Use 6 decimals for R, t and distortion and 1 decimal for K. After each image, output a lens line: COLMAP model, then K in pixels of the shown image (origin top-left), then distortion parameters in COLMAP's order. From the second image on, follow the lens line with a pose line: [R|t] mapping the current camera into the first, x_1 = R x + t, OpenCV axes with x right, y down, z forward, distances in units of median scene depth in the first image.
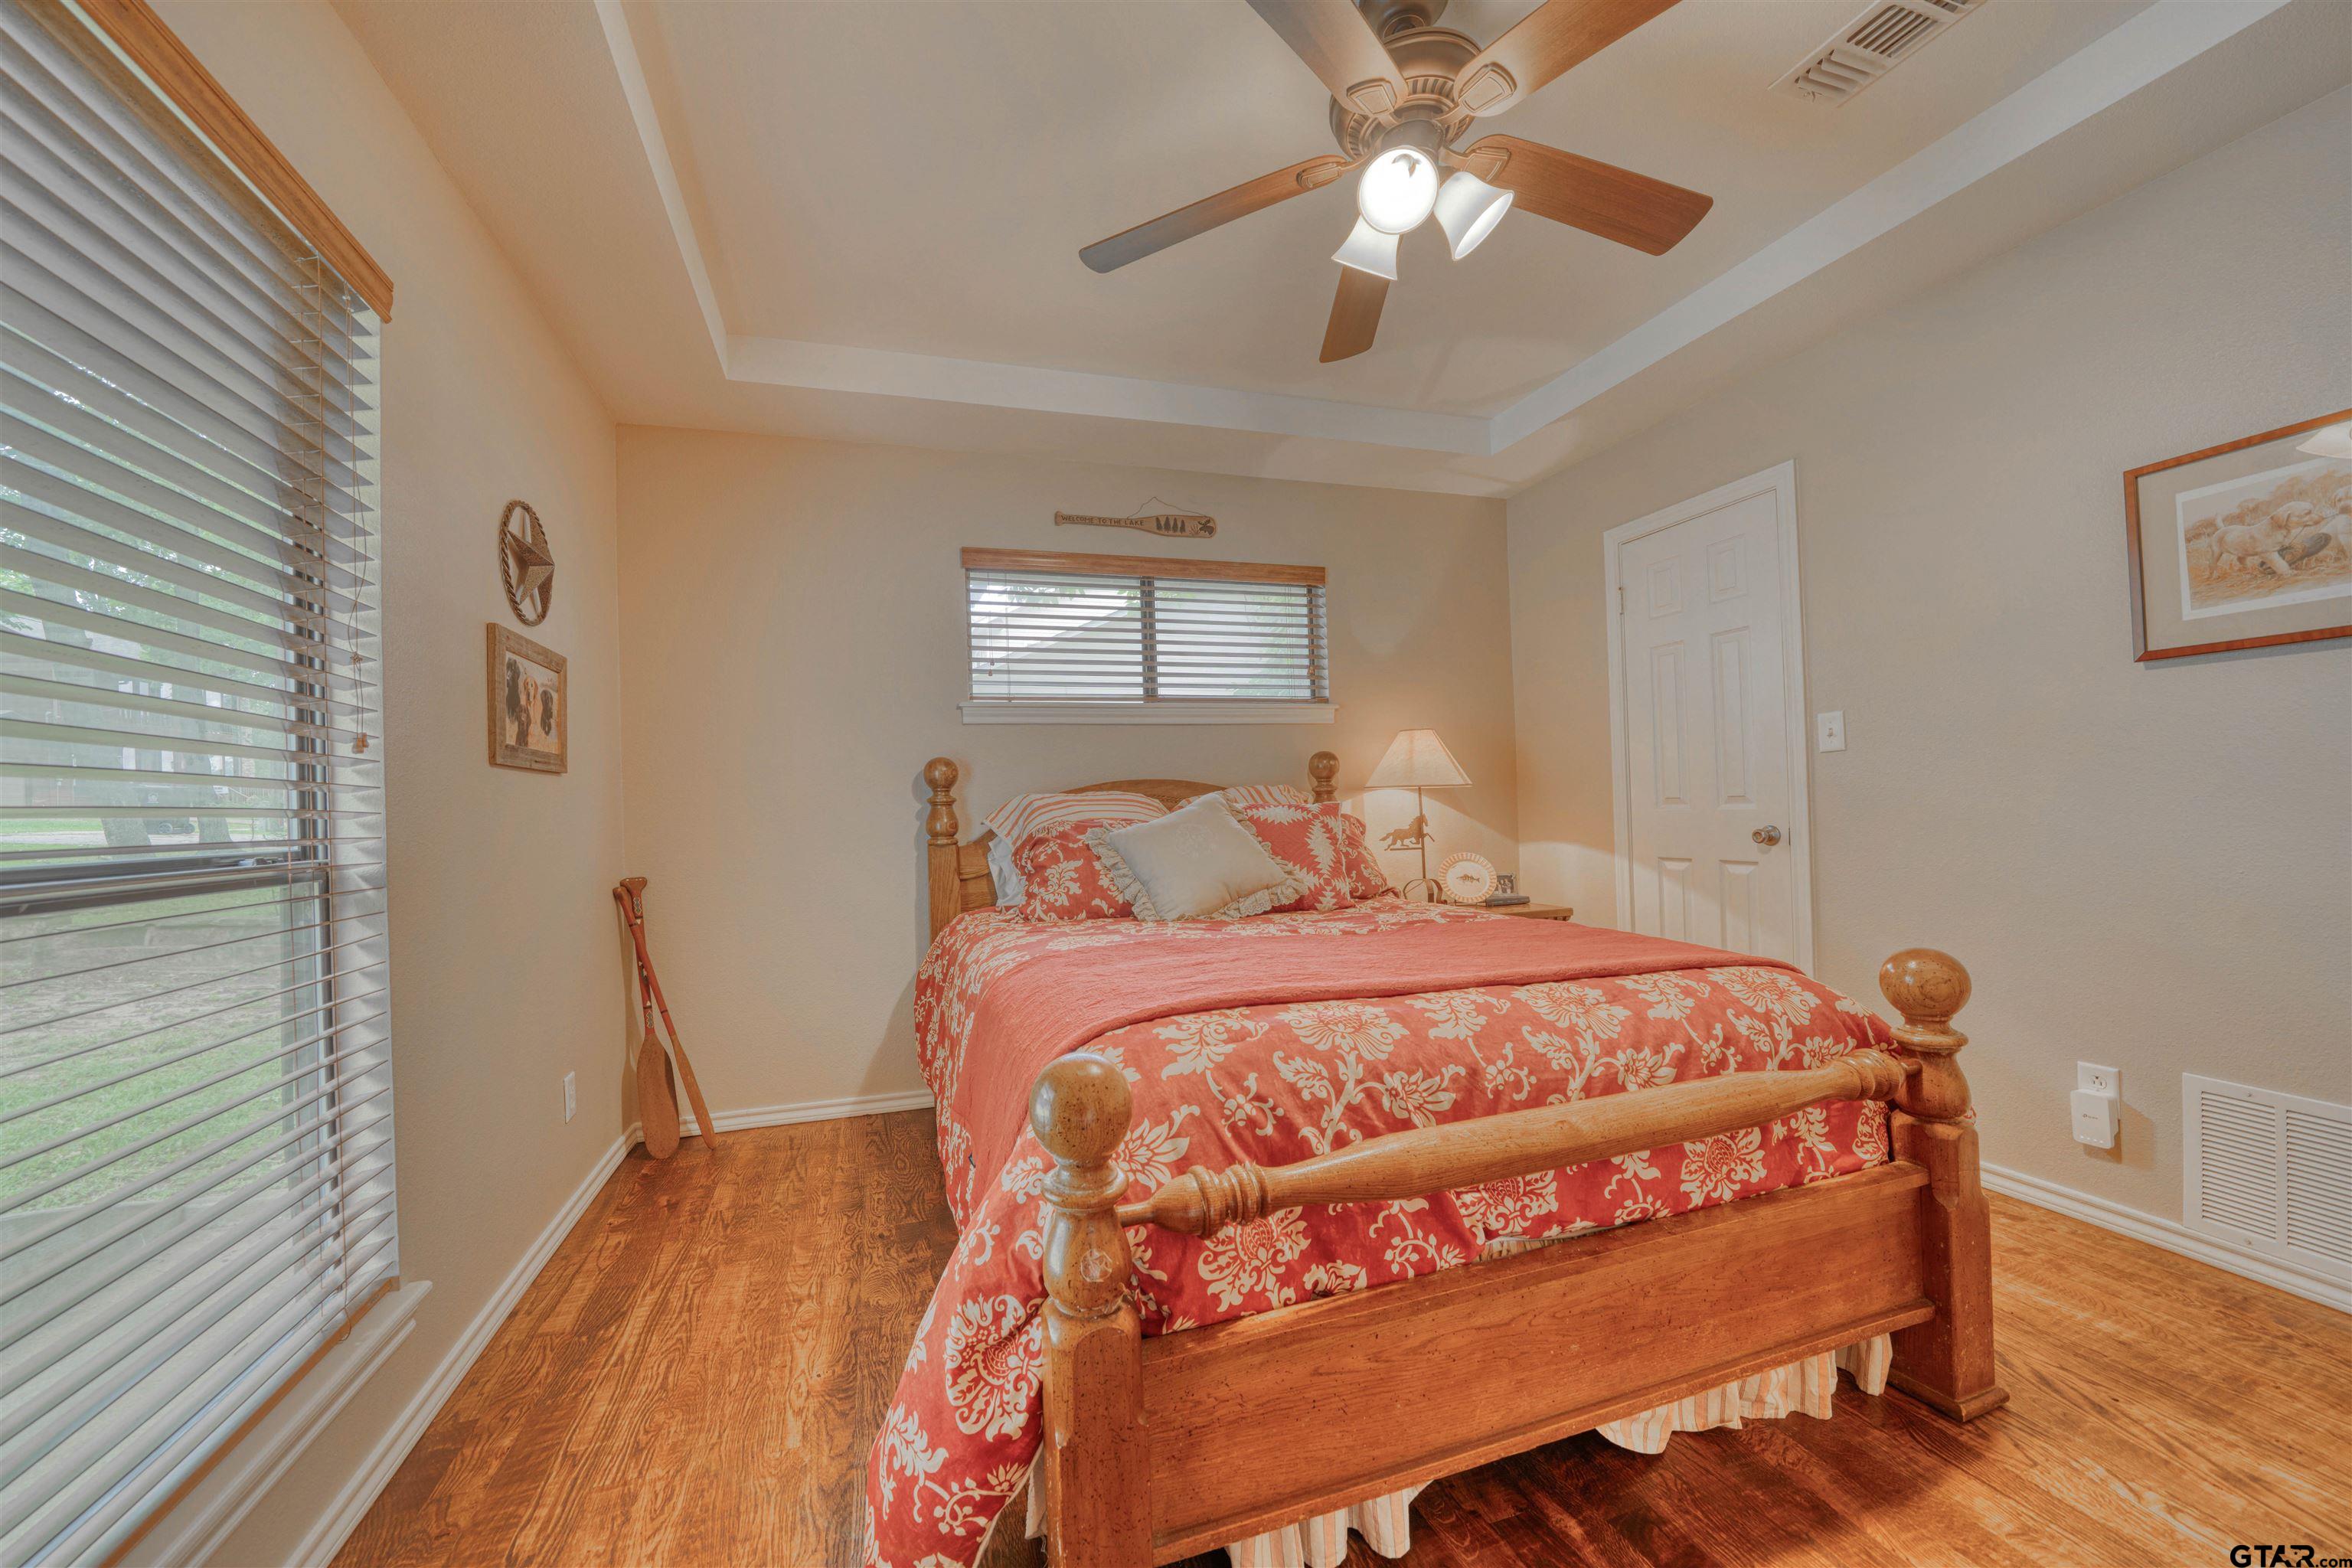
lens RADIAL K [[866.0, 0, 1155.1], [0, 866.0, 800.0], [0, 0, 1]] dist [-0.015756, 0.000174]
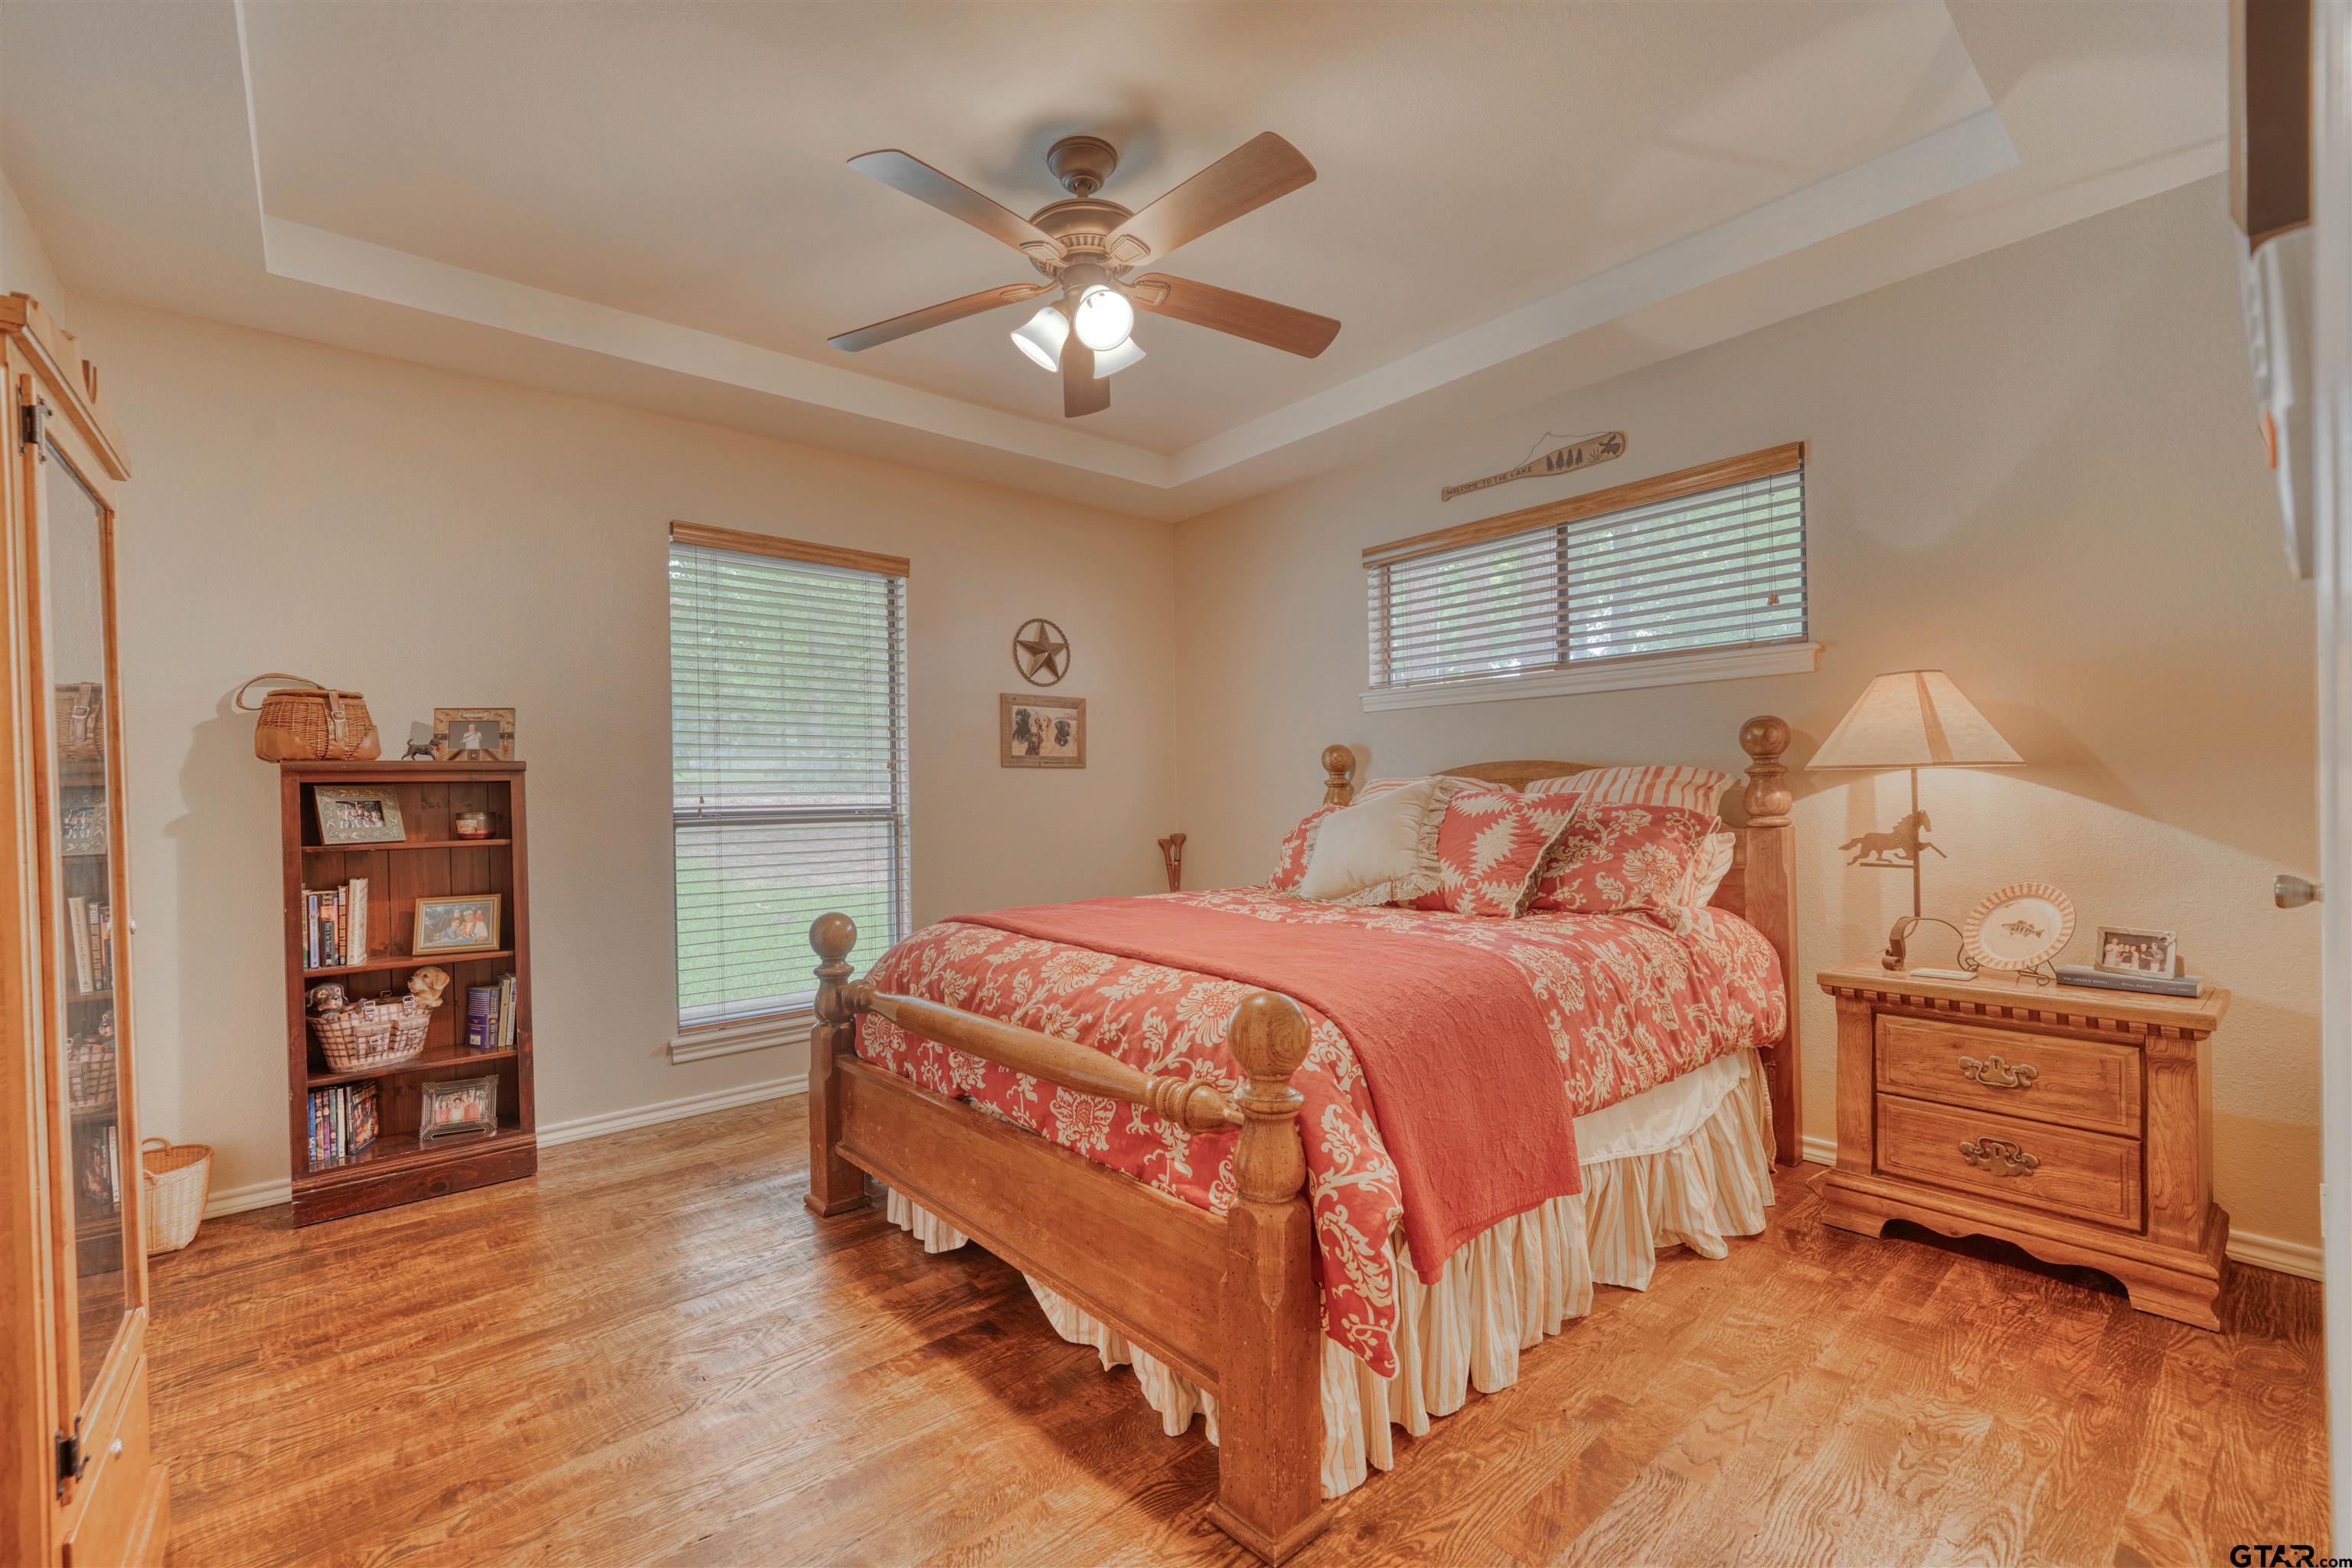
lens RADIAL K [[985.3, 0, 1110.7], [0, 985.3, 794.5], [0, 0, 1]] dist [0.001288, 0.000690]
pose [[0.368225, 0.023059, -0.929451, 1.717208], [0.010926, 0.999516, 0.029126, -0.049865], [0.929673, -0.020880, 0.367795, 0.500951]]
